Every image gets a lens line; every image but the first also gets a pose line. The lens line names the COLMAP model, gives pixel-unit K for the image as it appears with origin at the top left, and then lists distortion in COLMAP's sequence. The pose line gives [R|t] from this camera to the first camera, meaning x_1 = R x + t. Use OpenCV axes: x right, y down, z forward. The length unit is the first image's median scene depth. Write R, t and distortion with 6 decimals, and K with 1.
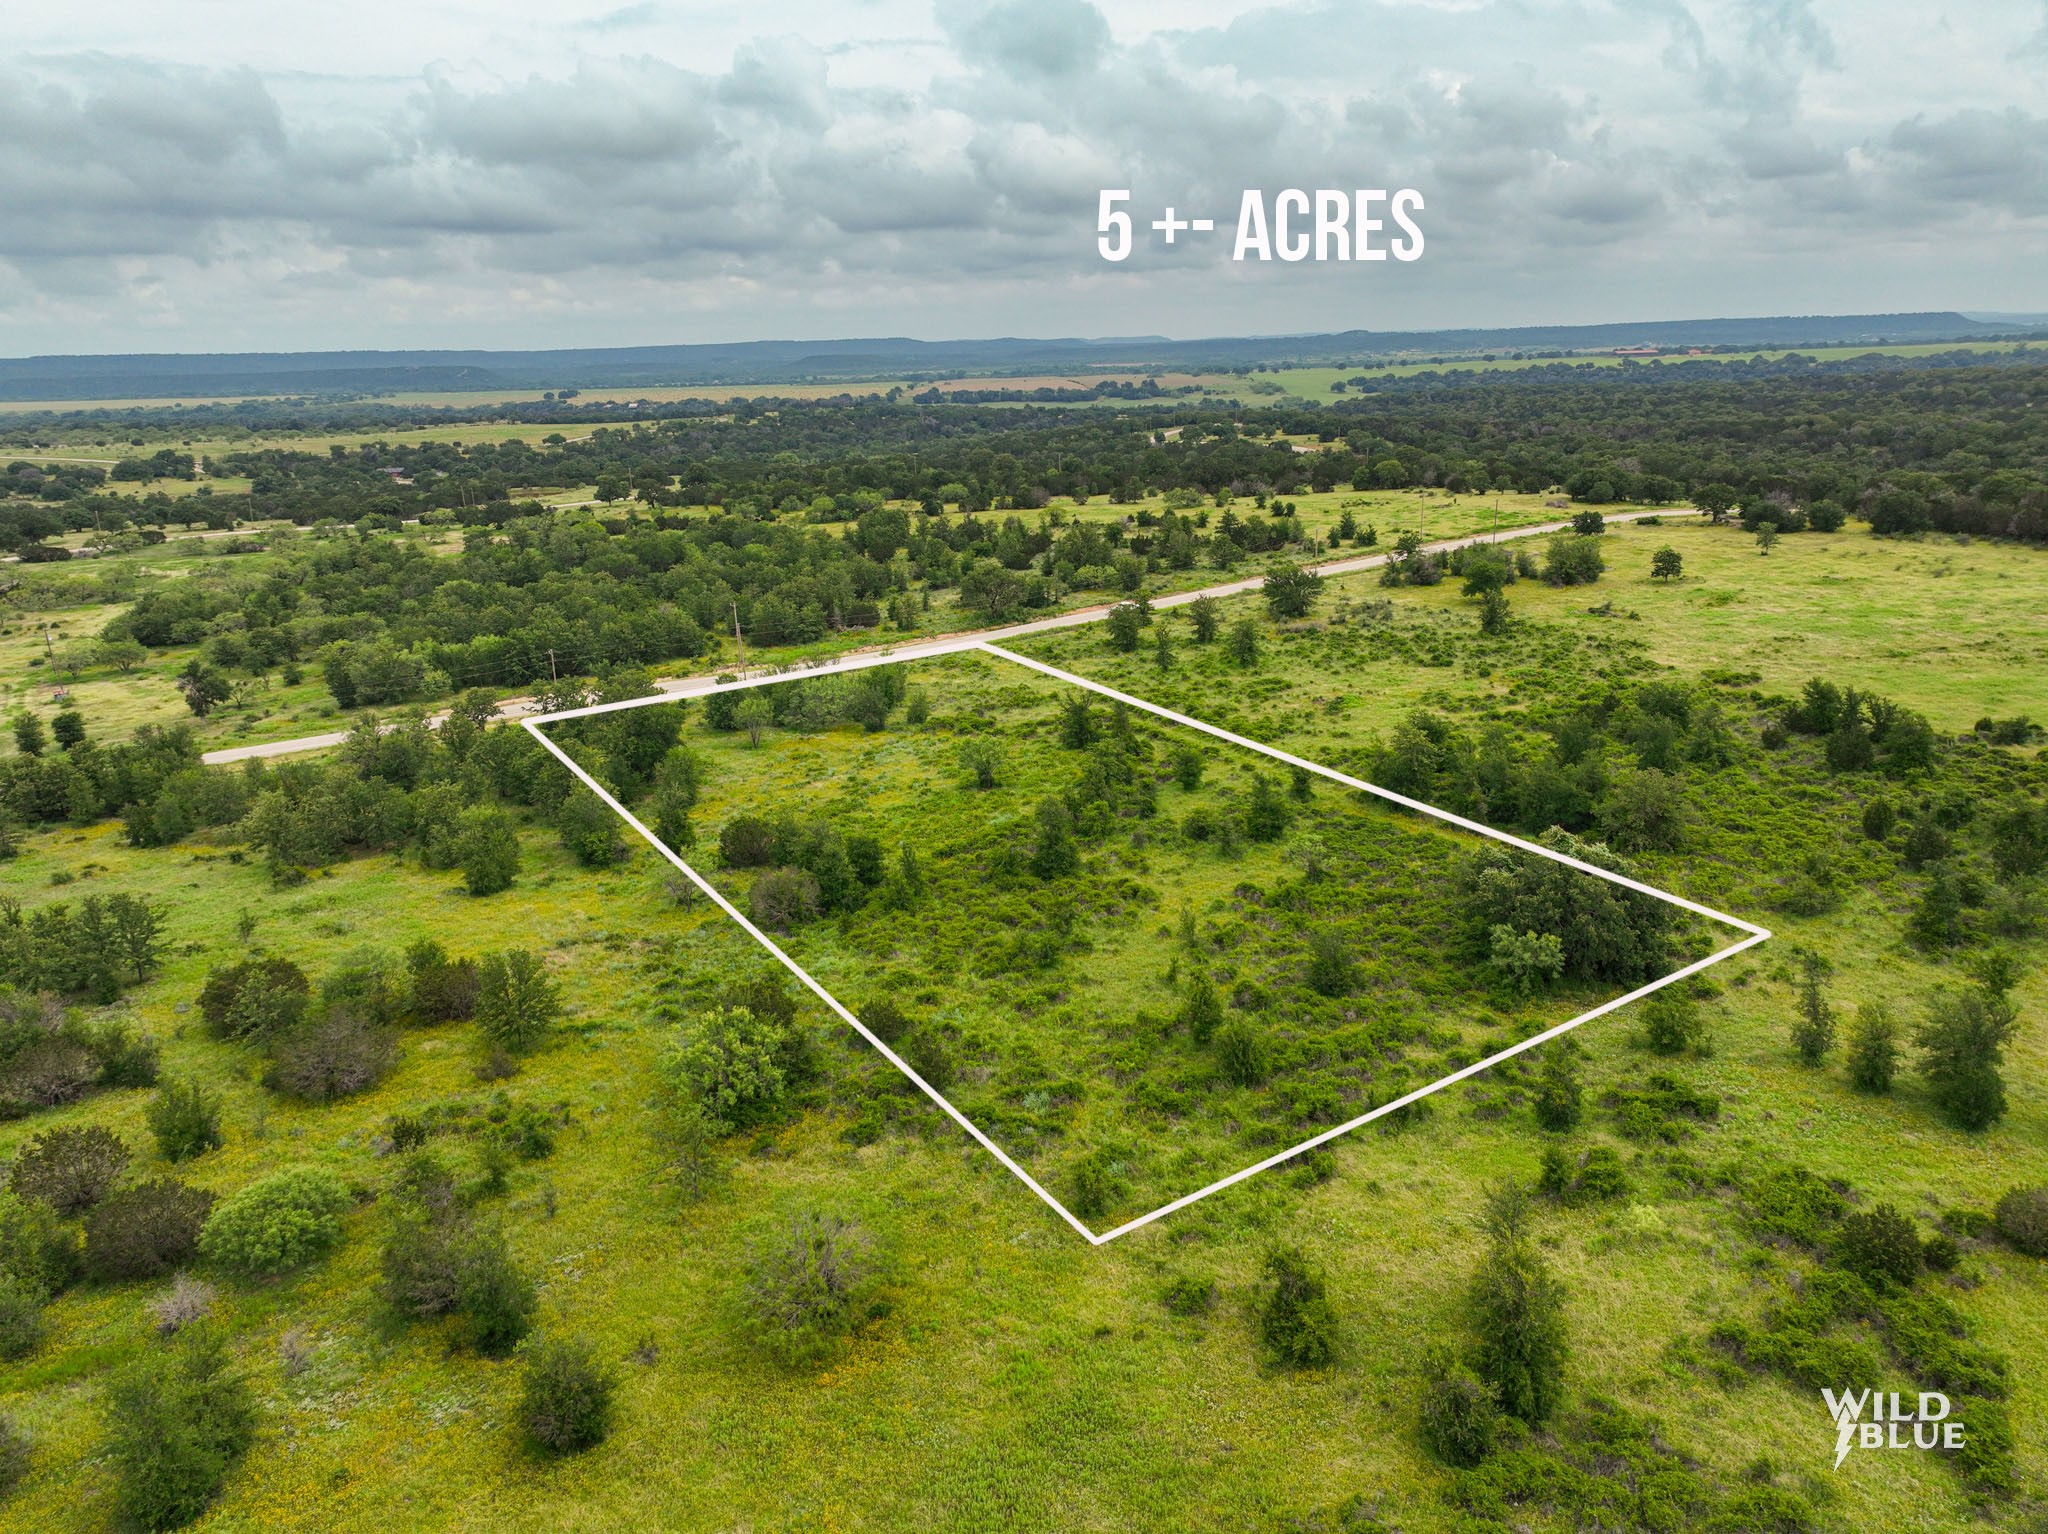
lens RADIAL K [[1453.5, 0, 1027.2], [0, 1453.5, 660.7], [0, 0, 1]] dist [0.001142, 0.014549]
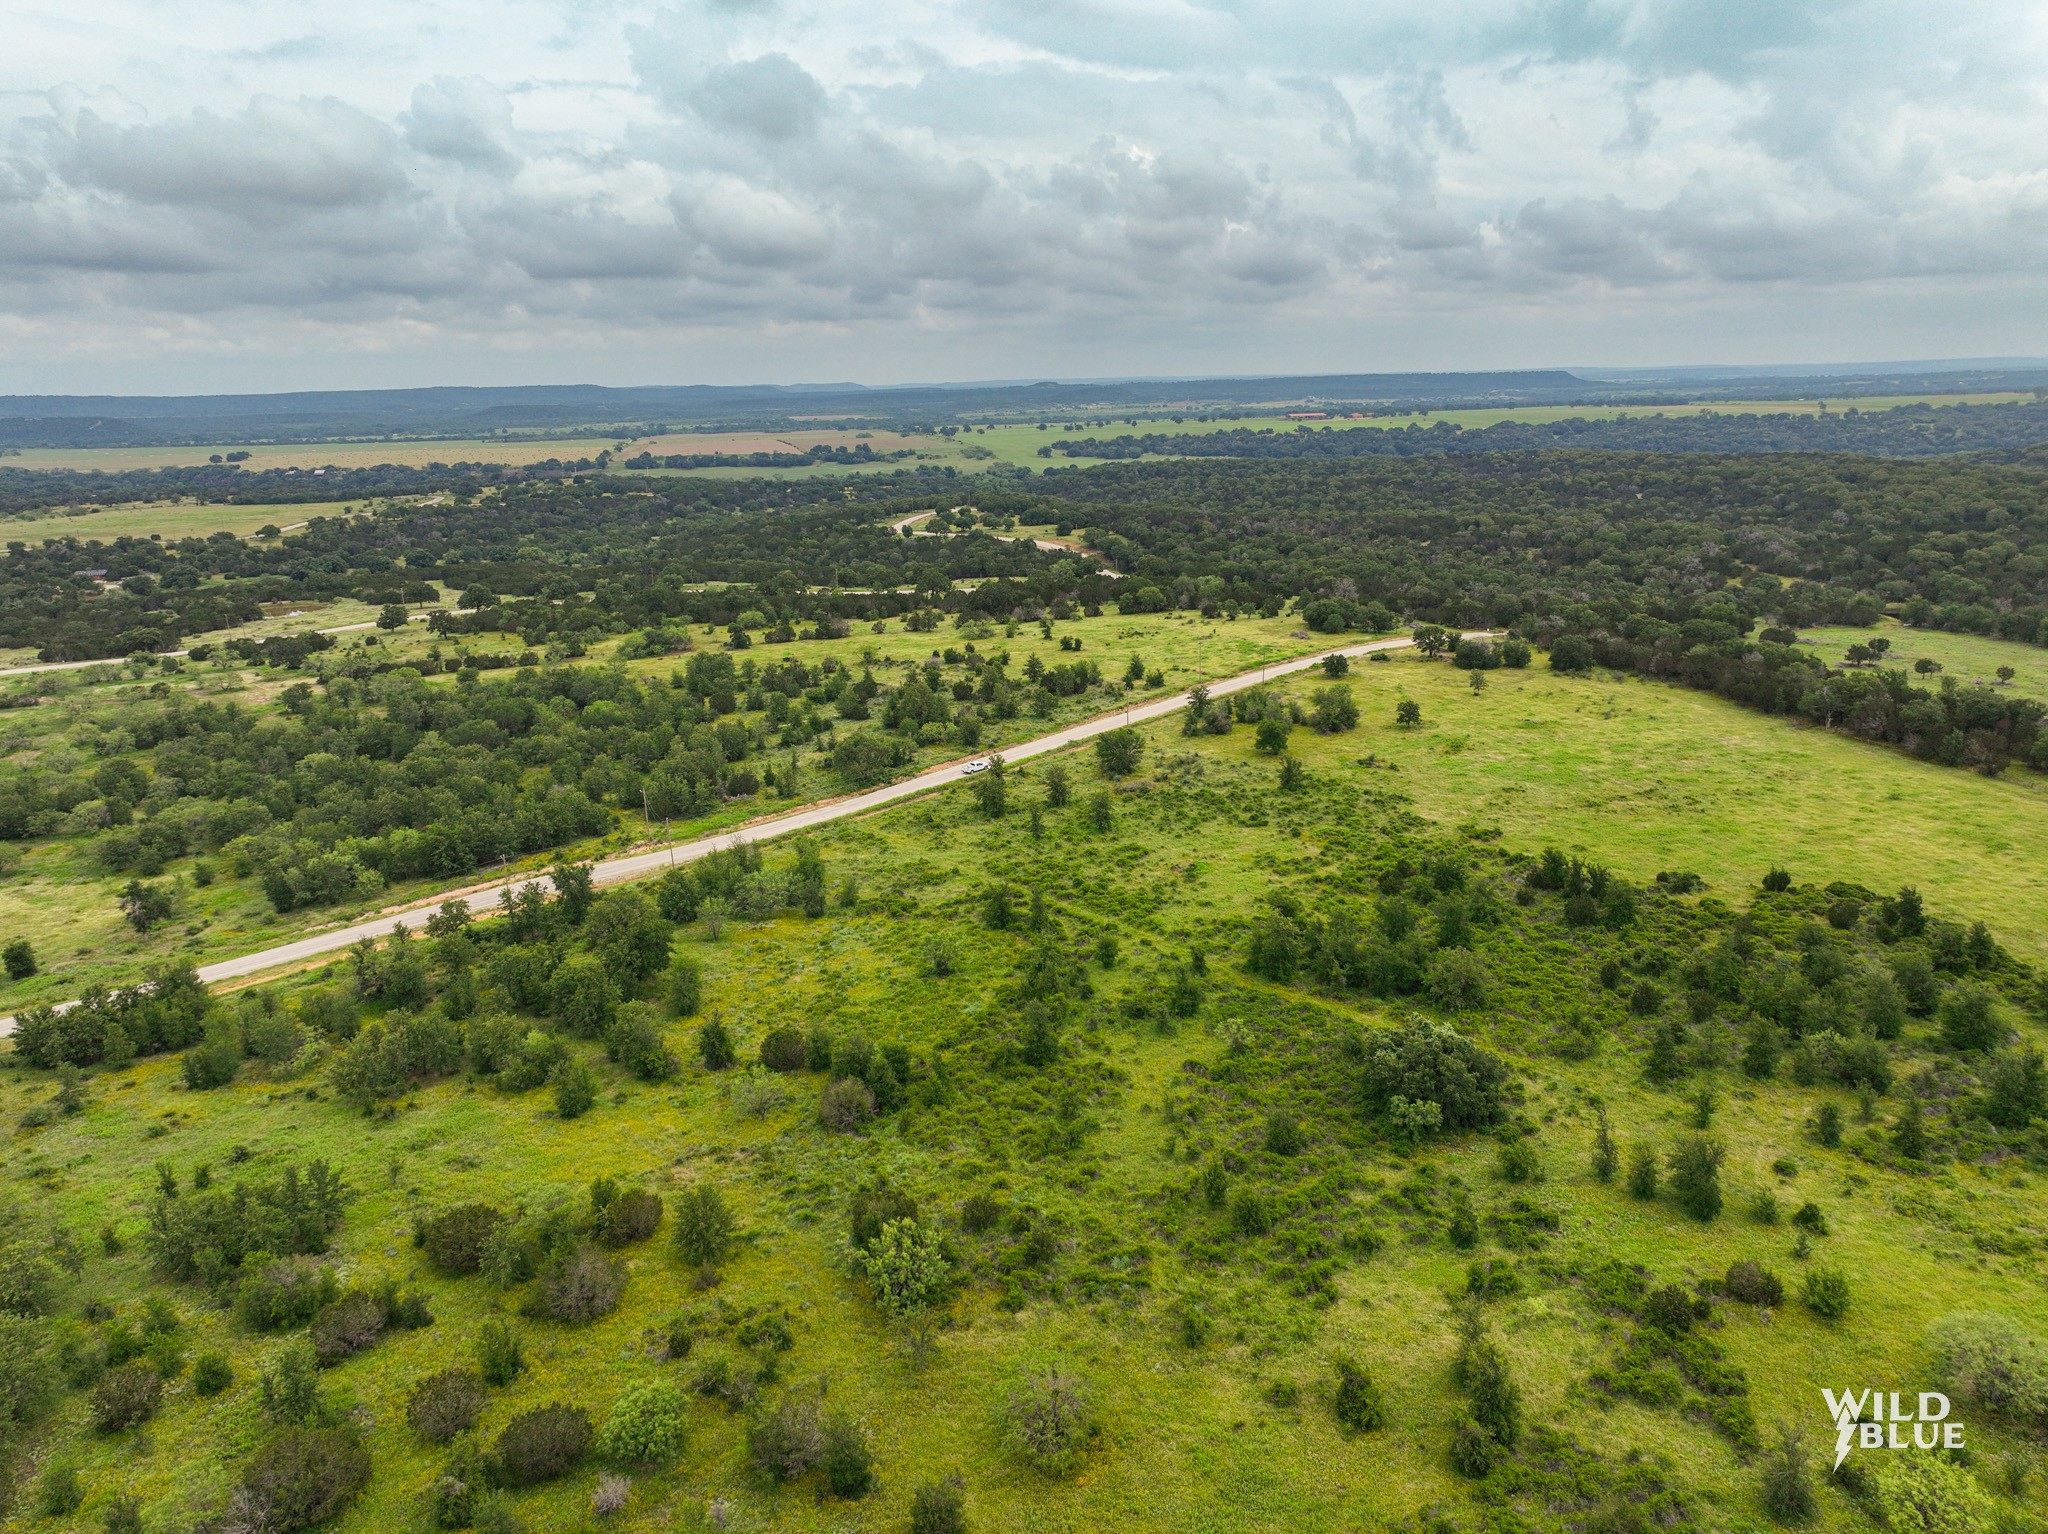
lens RADIAL K [[1453.5, 0, 1037.7], [0, 1453.5, 691.7], [0, 0, 1]] dist [0.001142, 0.014549]
pose [[0.977589, -0.034819, 0.207623, -0.201468], [0.036153, 0.999343, -0.002634, -0.148364], [-0.207395, 0.010081, 0.978205, -0.223784]]
